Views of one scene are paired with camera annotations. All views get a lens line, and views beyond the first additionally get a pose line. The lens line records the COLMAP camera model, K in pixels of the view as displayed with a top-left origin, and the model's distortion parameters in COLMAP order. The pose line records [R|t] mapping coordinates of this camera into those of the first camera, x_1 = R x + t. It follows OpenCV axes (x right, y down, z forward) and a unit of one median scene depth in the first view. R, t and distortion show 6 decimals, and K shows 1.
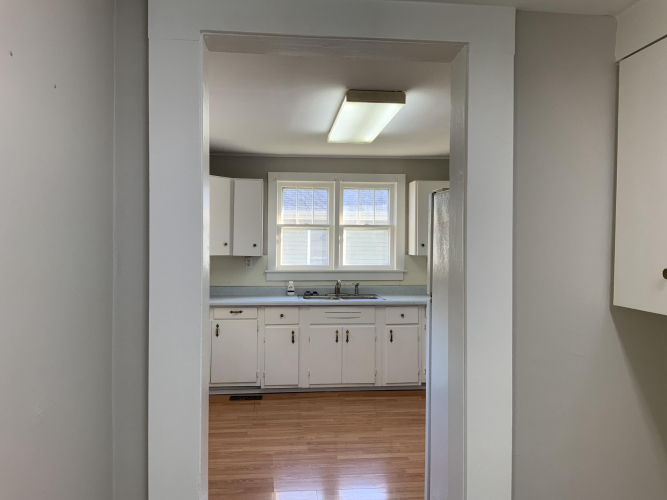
lens RADIAL K [[557.4, 0, 332.9], [0, 557.4, 248.4], [0, 0, 1]] dist [0.097186, -0.173712]
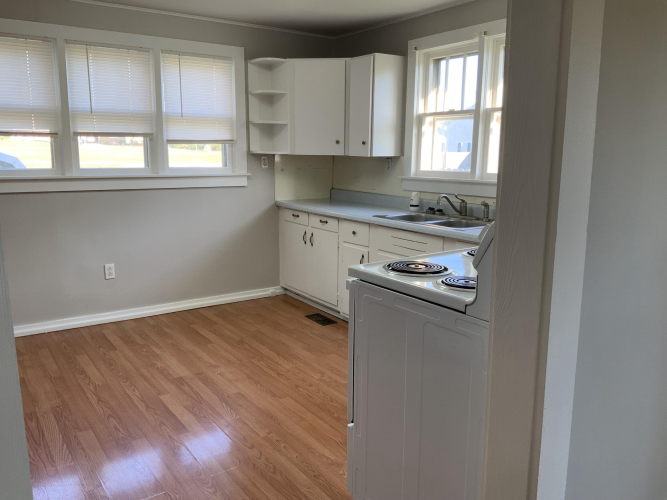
lens RADIAL K [[557.4, 0, 332.9], [0, 557.4, 248.4], [0, 0, 1]] dist [0.097186, -0.173712]
pose [[0.473220, 0.151406, -0.867836, 0.561261], [-0.011390, 0.986089, 0.165826, 0.011249], [0.880870, -0.068588, 0.468362, 0.580681]]
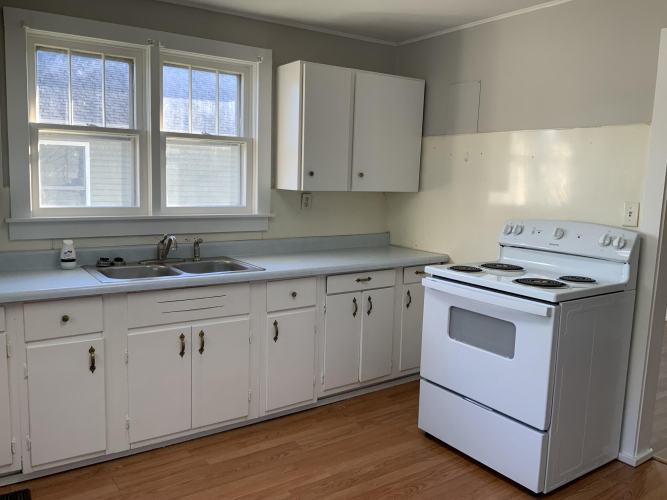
lens RADIAL K [[557.4, 0, 332.9], [0, 557.4, 248.4], [0, 0, 1]] dist [0.097186, -0.173712]
pose [[0.881481, -0.041655, 0.470378, -0.109447], [-0.017817, 0.992459, 0.121277, 0.000842], [-0.471883, -0.115284, 0.874092, 0.470984]]
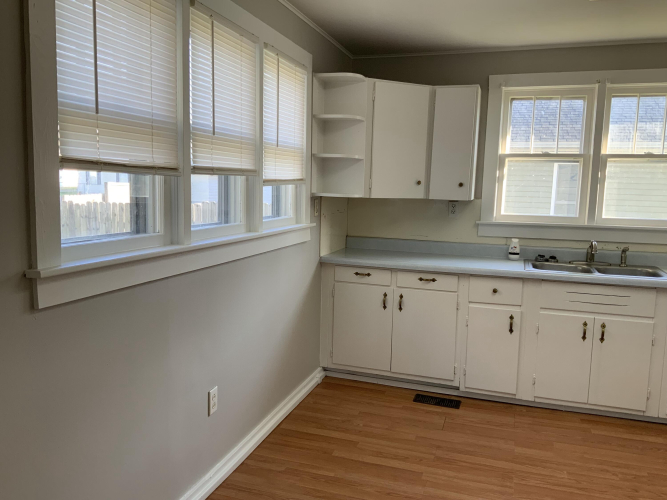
lens RADIAL K [[557.4, 0, 332.9], [0, 557.4, 248.4], [0, 0, 1]] dist [0.097186, -0.173712]
pose [[0.911927, 0.062487, -0.405566, 0.001026], [-0.019066, 0.993723, 0.110236, -0.000570], [0.409908, -0.092795, 0.907394, 0.303735]]
